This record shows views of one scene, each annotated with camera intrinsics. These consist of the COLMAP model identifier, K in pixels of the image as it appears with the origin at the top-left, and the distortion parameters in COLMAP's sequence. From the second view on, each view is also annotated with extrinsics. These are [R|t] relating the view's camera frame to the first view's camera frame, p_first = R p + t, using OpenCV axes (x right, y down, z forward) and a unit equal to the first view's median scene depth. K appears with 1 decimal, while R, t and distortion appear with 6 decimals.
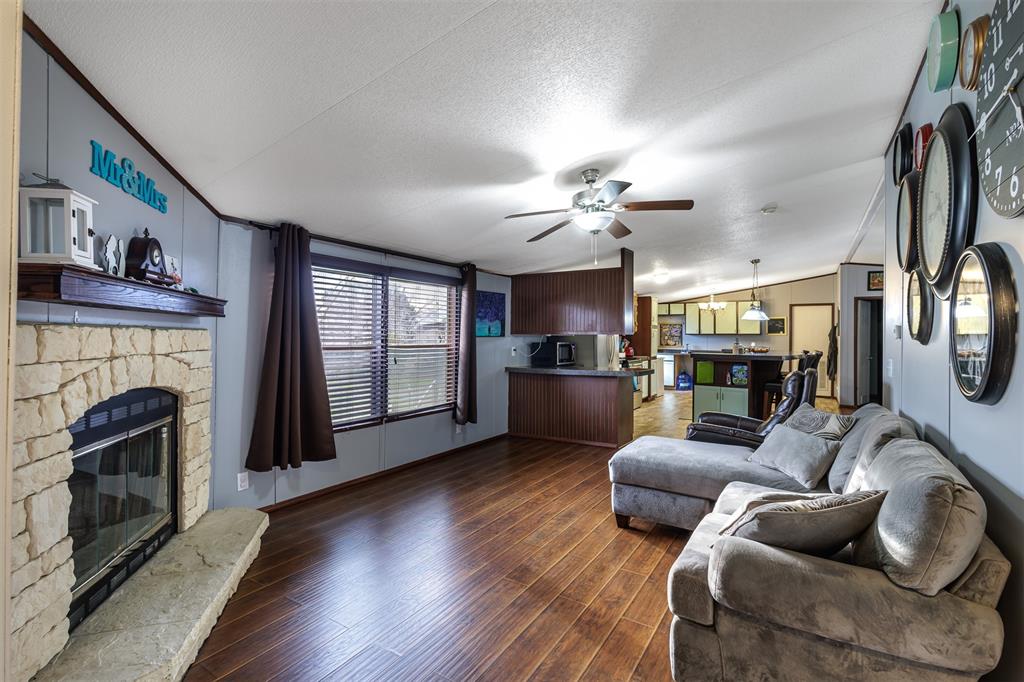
lens RADIAL K [[488.3, 0, 513.0], [0, 488.3, 335.4], [0, 0, 1]] dist [0.005593, 0.001337]
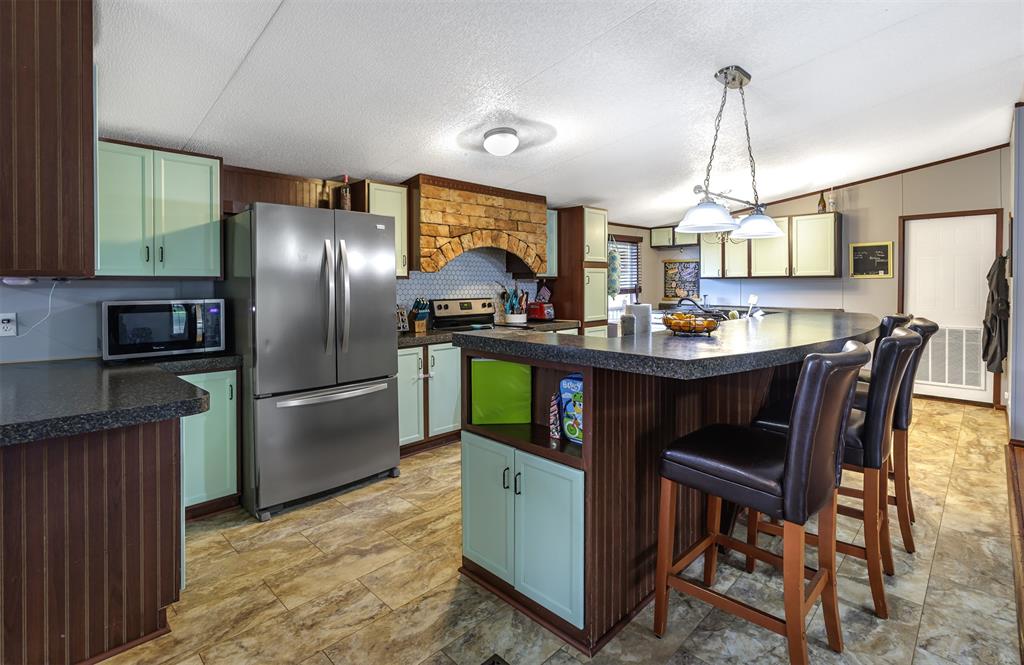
lens RADIAL K [[493.2, 0, 518.0], [0, 493.2, 292.4], [0, 0, 1]] dist [0.004868, 0.000817]
pose [[0.978383, -0.005046, -0.206741, 0.283695], [0.008400, 0.999847, 0.015345, 0.003645], [0.206632, -0.016750, 0.978275, 0.413196]]
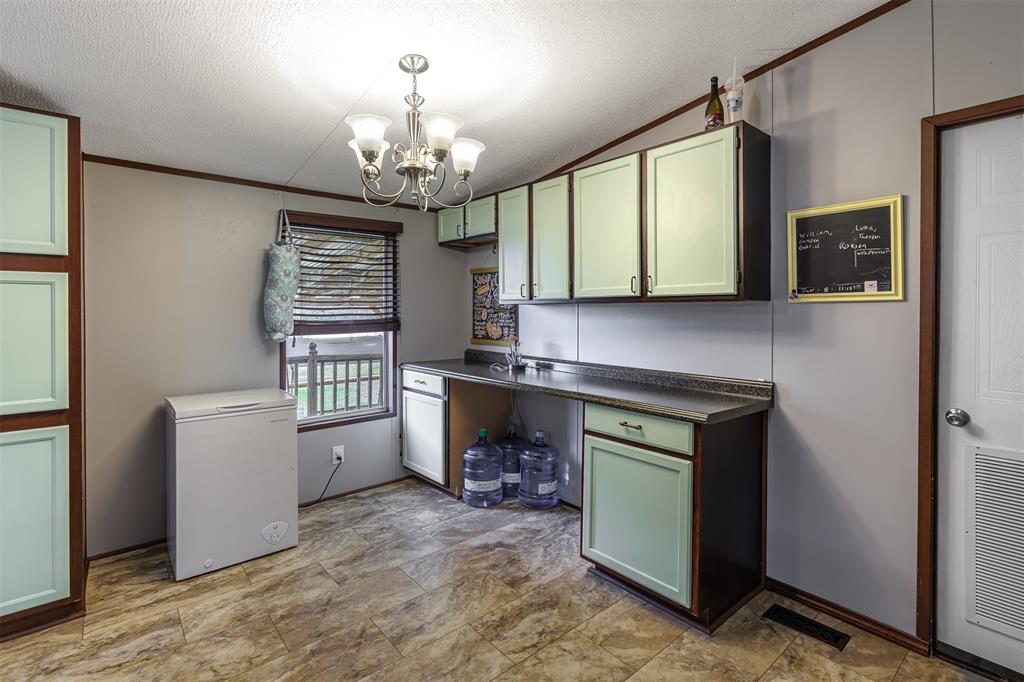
lens RADIAL K [[488.3, 0, 503.1], [0, 488.3, 314.2], [0, 0, 1]] dist [0.005593, 0.001337]
pose [[0.950919, -0.002108, -0.309434, 0.478487], [0.003086, 0.999992, 0.002673, 0.003719], [0.309426, -0.003497, 0.950917, 0.789521]]
